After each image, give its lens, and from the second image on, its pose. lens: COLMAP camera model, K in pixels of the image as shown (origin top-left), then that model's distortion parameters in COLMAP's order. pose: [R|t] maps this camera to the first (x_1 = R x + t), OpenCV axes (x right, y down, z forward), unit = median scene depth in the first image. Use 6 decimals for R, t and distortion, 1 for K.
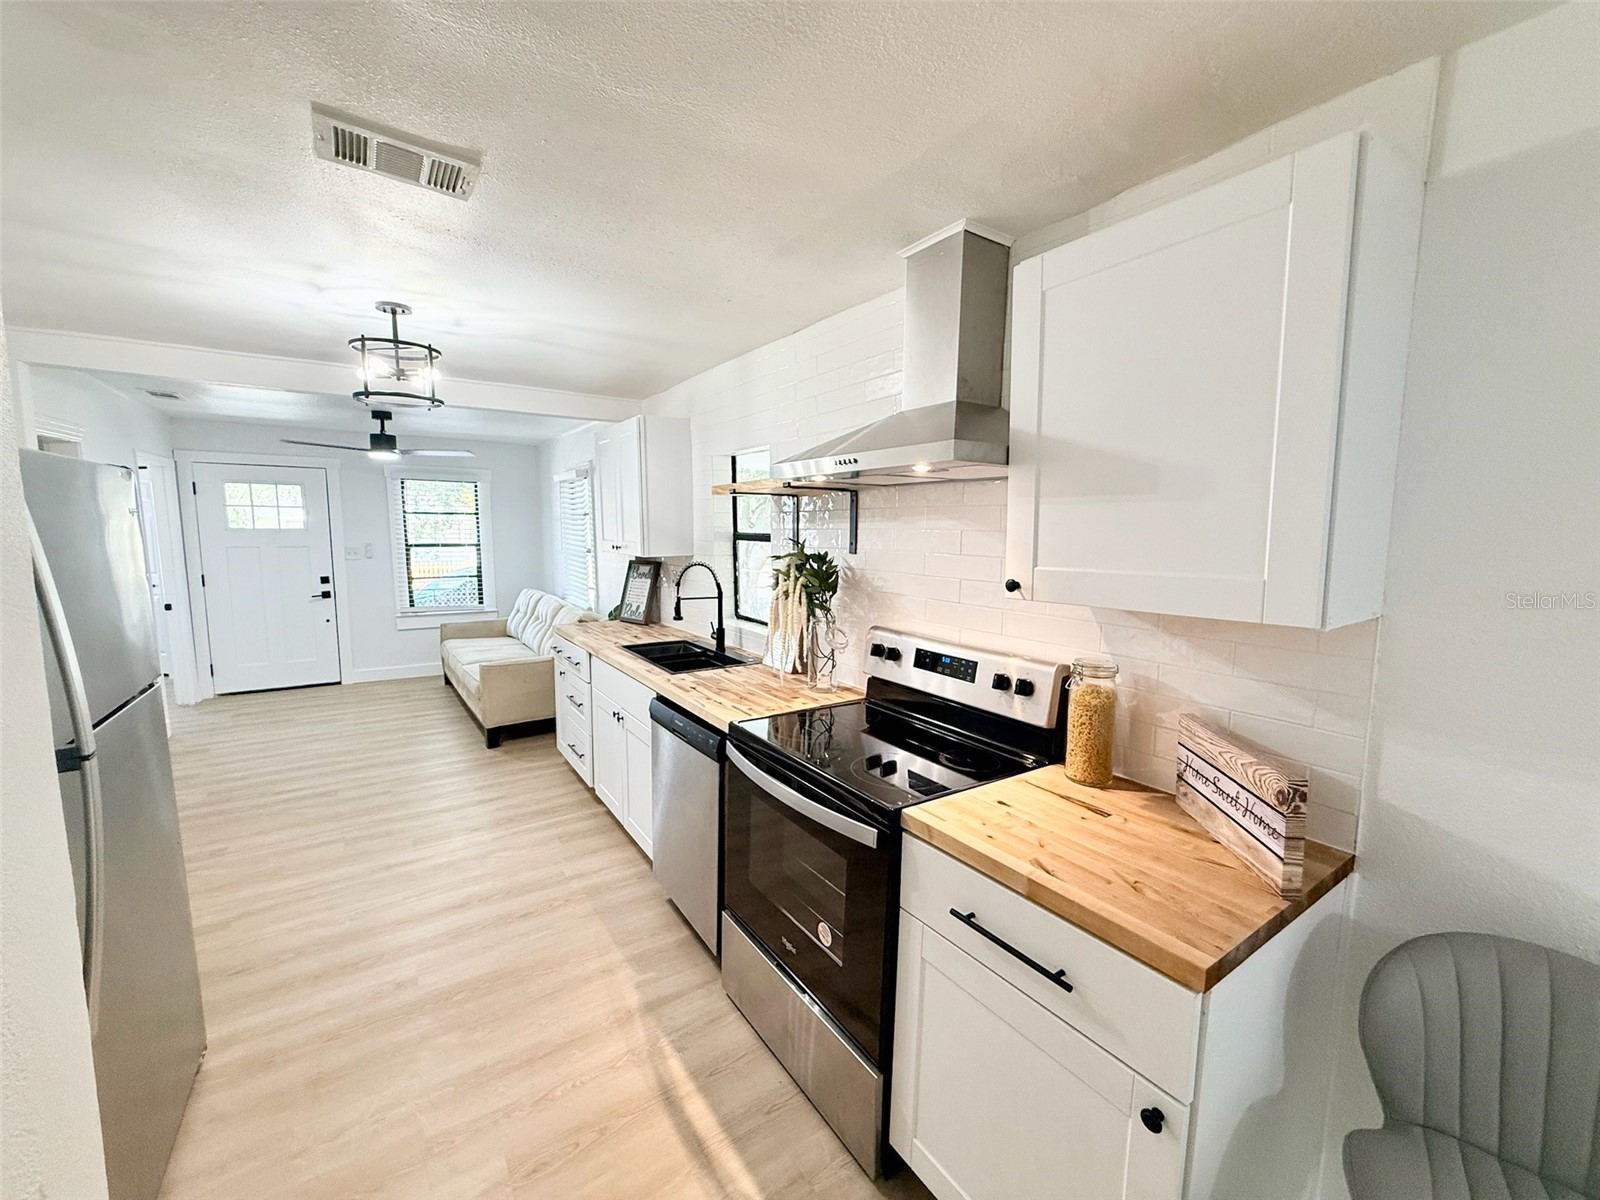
lens RADIAL K [[641.8, 0, 800.1], [0, 641.8, 605.4], [0, 0, 1]] dist [-0.001527, 0.000515]
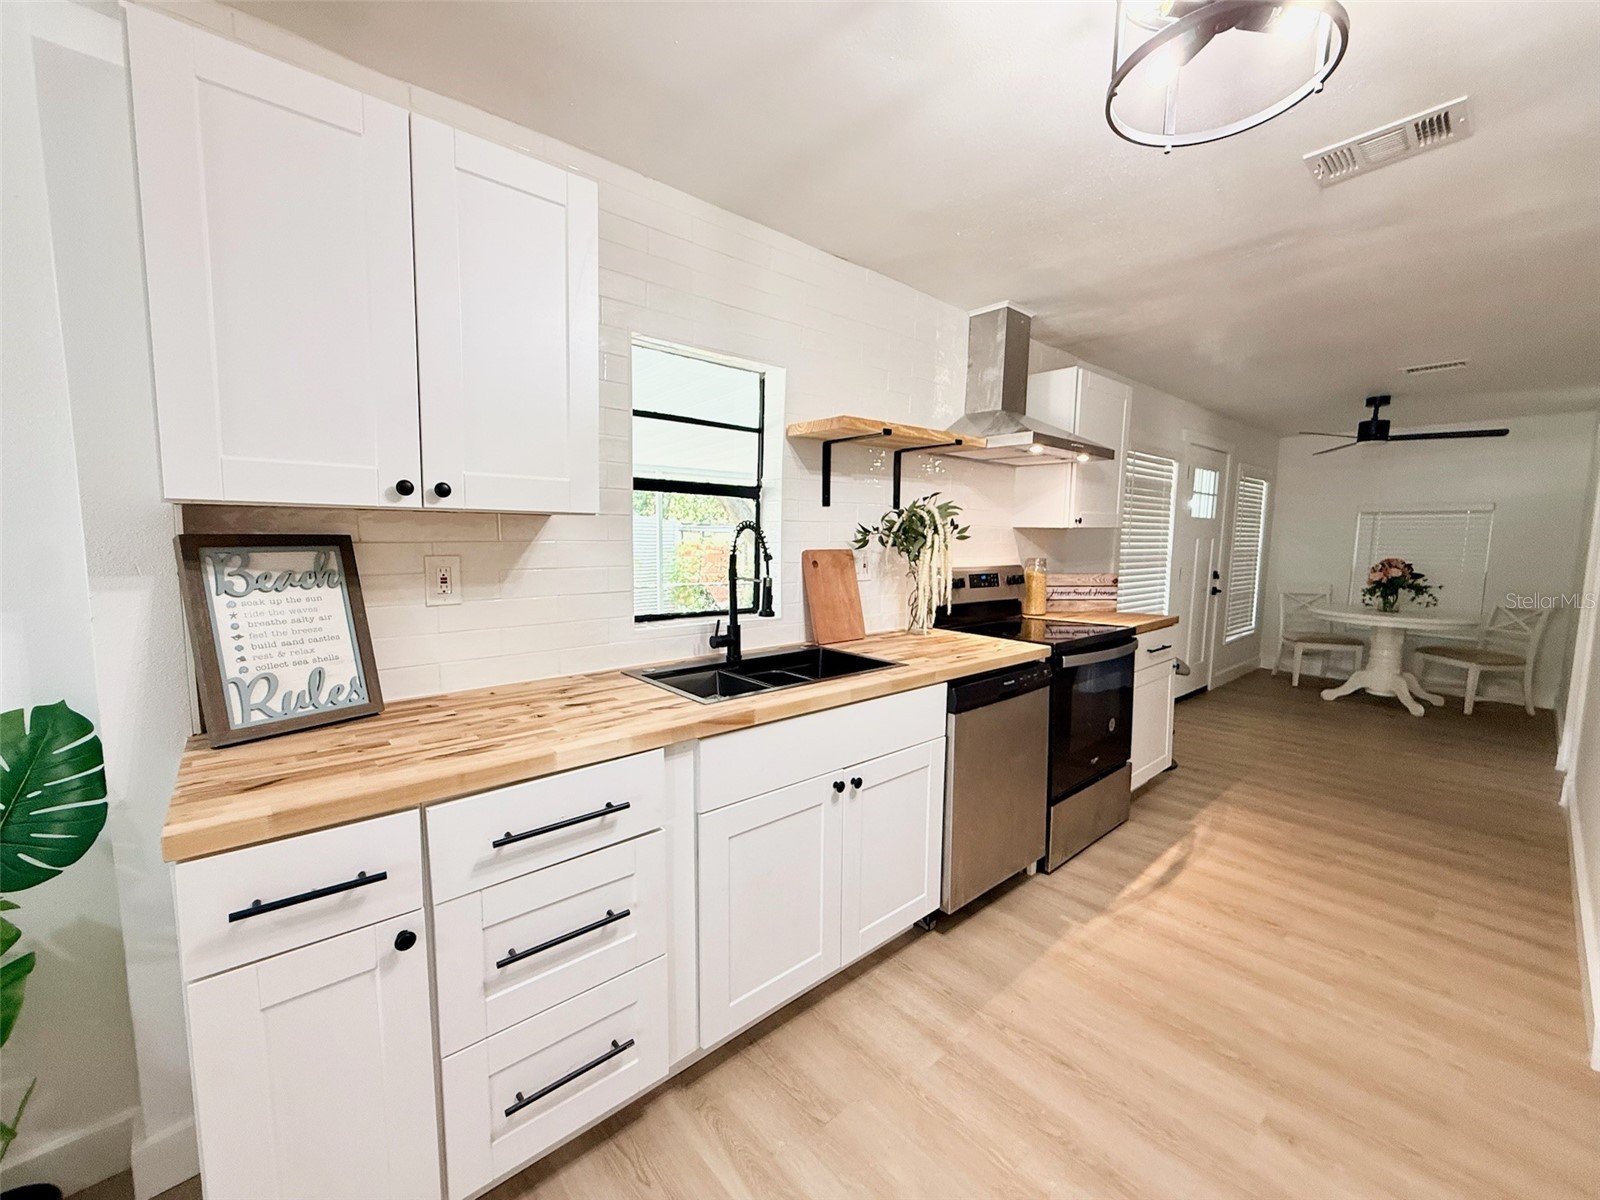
lens RADIAL K [[641.8, 0, 792.8], [0, 641.8, 599.3], [0, 0, 1]] dist [-0.001527, 0.000515]
pose [[-0.125604, -0.116372, 0.985231, -1.177633], [0.101107, 0.986424, 0.129403, -0.102590], [-0.986915, 0.115867, -0.112133, 1.555289]]
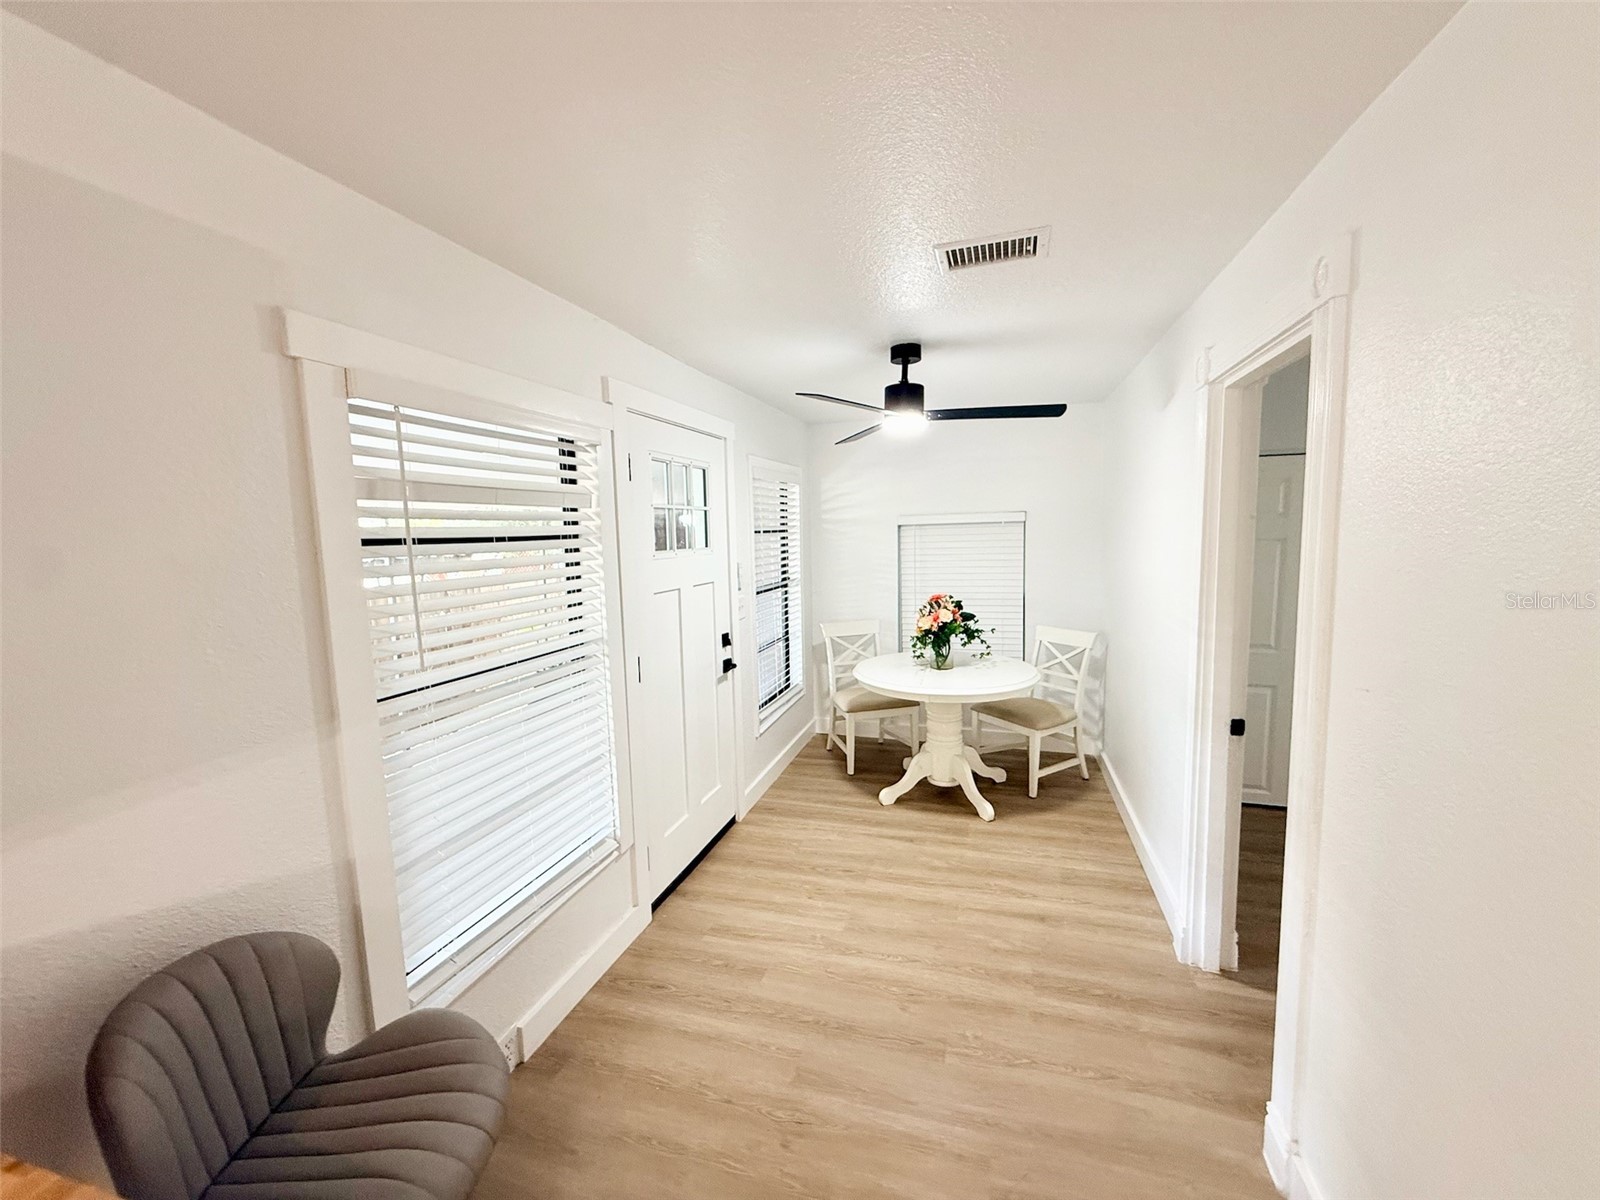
lens RADIAL K [[641.8, 0, 790.2], [0, 641.8, 600.4], [0, 0, 1]] dist [-0.001527, 0.000515]
pose [[-0.625685, -0.079688, 0.775995, -0.126276], [0.110478, 0.975690, 0.189273, -0.063790], [-0.772213, 0.204155, -0.601671, 0.360043]]
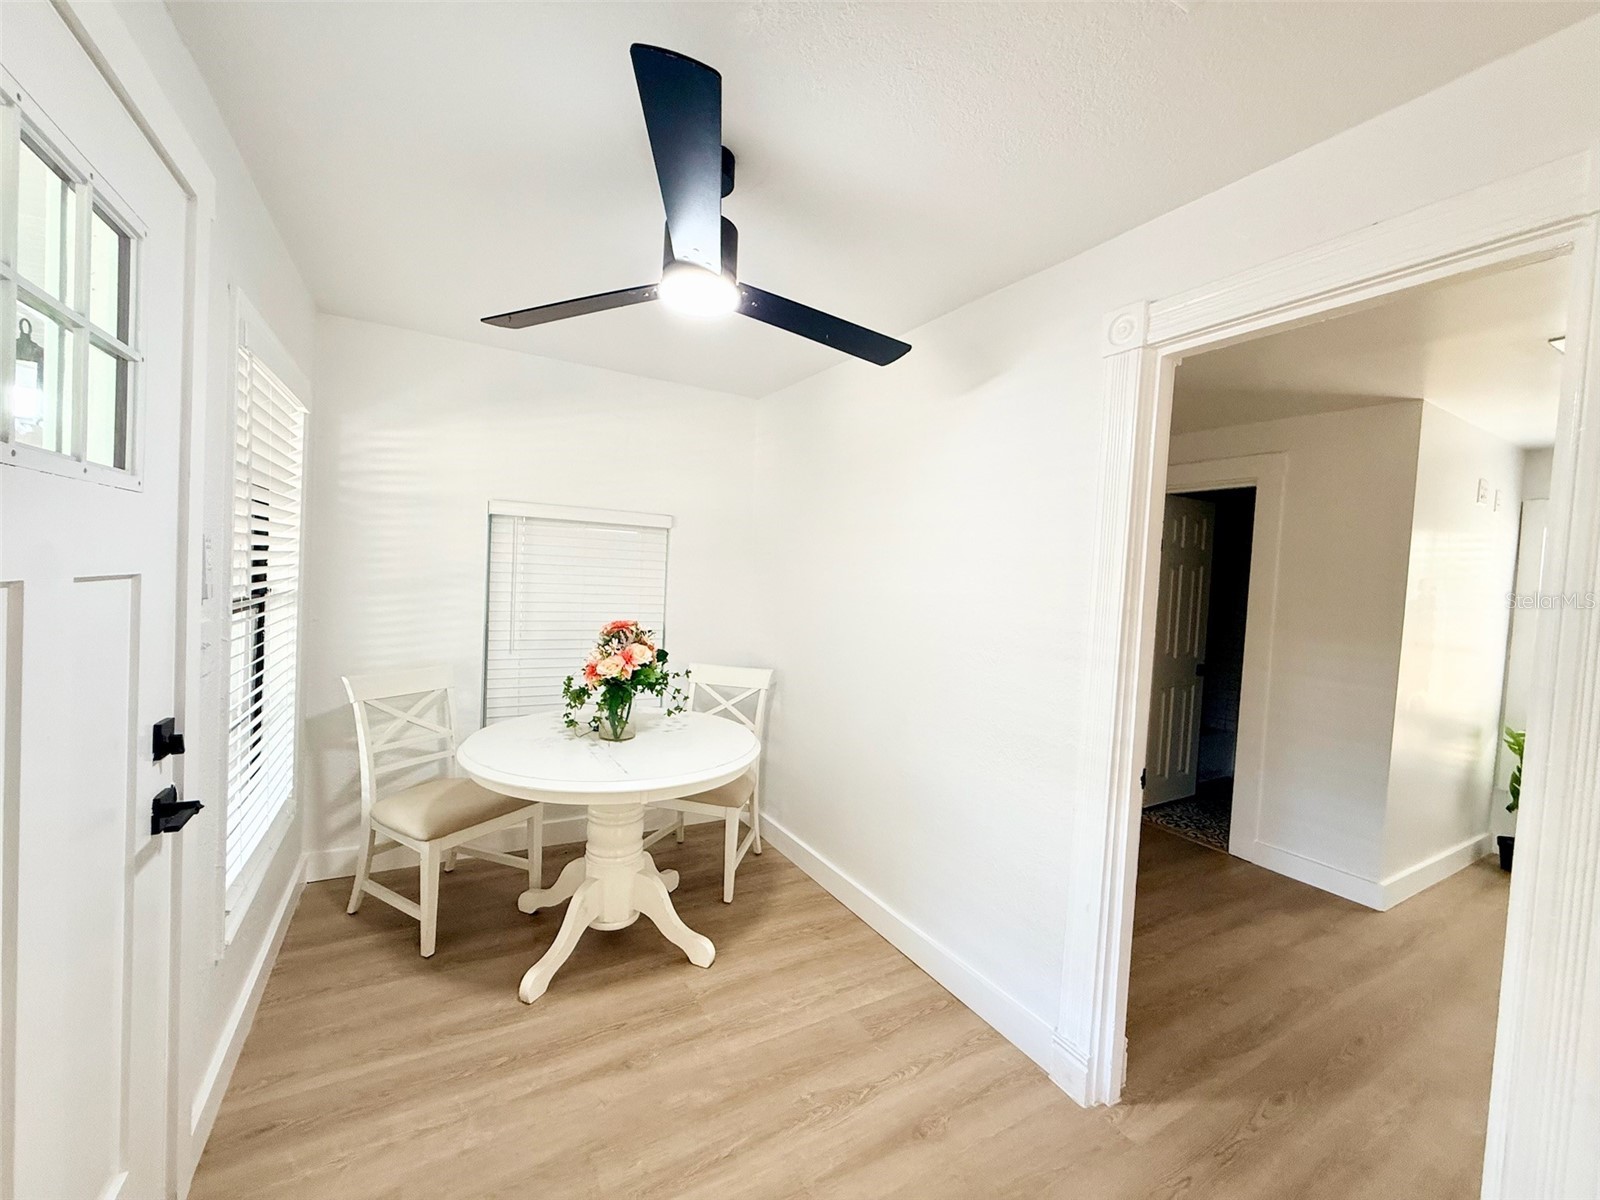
lens RADIAL K [[641.8, 0, 794.8], [0, 641.8, 598.3], [0, 0, 1]] dist [-0.001527, 0.000515]
pose [[-0.995716, -0.064131, 0.066609, 0.604261], [-0.053266, 0.986677, 0.153727, 0.071666], [-0.075580, 0.149521, -0.985866, 0.052296]]
